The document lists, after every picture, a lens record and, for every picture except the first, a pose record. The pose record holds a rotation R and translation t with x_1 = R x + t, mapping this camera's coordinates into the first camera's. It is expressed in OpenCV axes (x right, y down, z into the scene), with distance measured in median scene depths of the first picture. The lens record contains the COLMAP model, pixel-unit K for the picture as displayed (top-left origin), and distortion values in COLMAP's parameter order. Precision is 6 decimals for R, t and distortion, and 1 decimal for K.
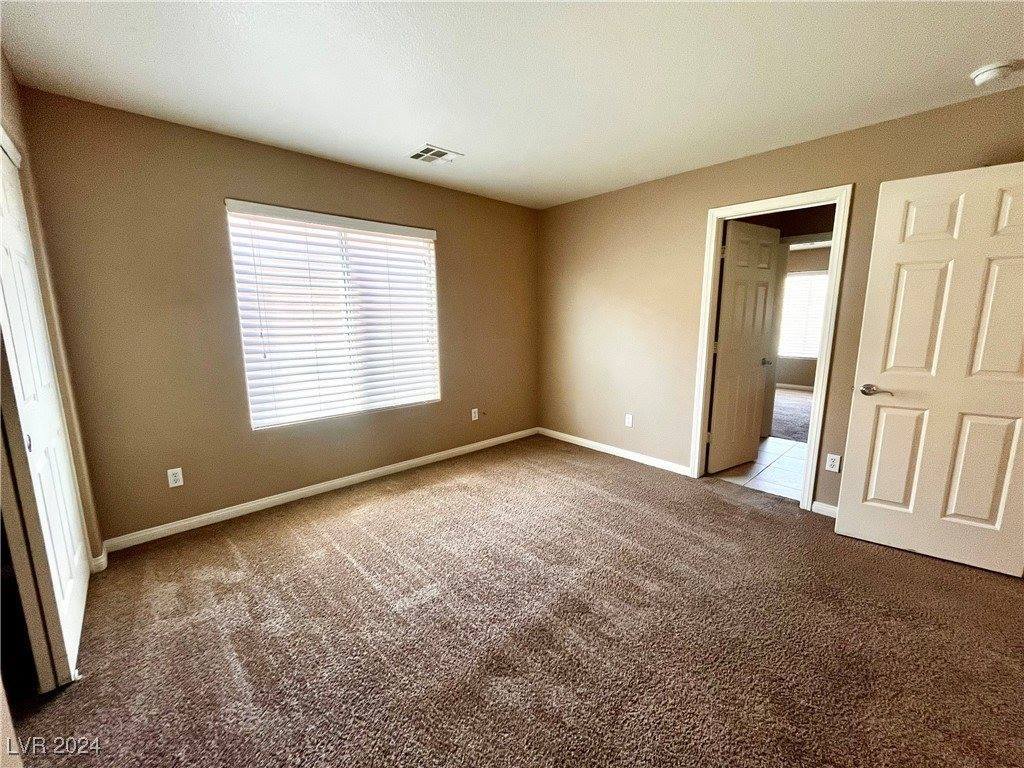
lens RADIAL K [[411.2, 0, 510.4], [0, 411.2, 387.3], [0, 0, 1]] dist [-0.001785, -0.000621]
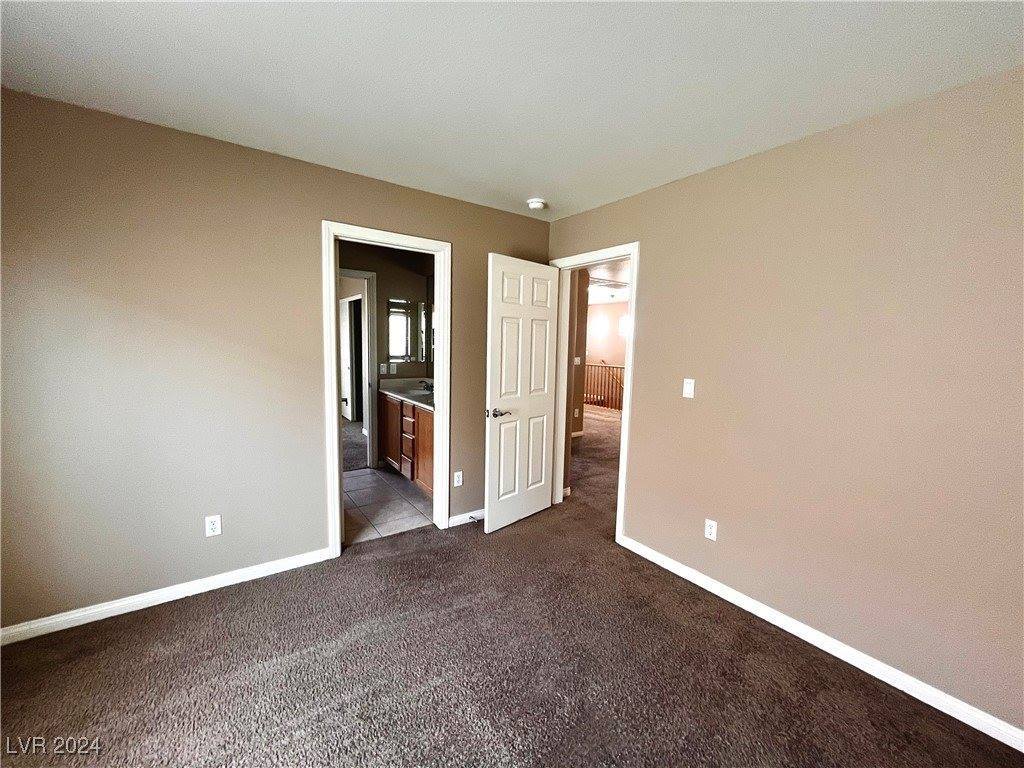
lens RADIAL K [[411.2, 0, 510.4], [0, 411.2, 387.3], [0, 0, 1]] dist [-0.001785, -0.000621]
pose [[0.125432, -0.102259, 0.986818, -0.369311], [0.147678, 0.985517, 0.083353, -0.169534], [-0.981049, 0.135276, 0.138717, 0.754980]]
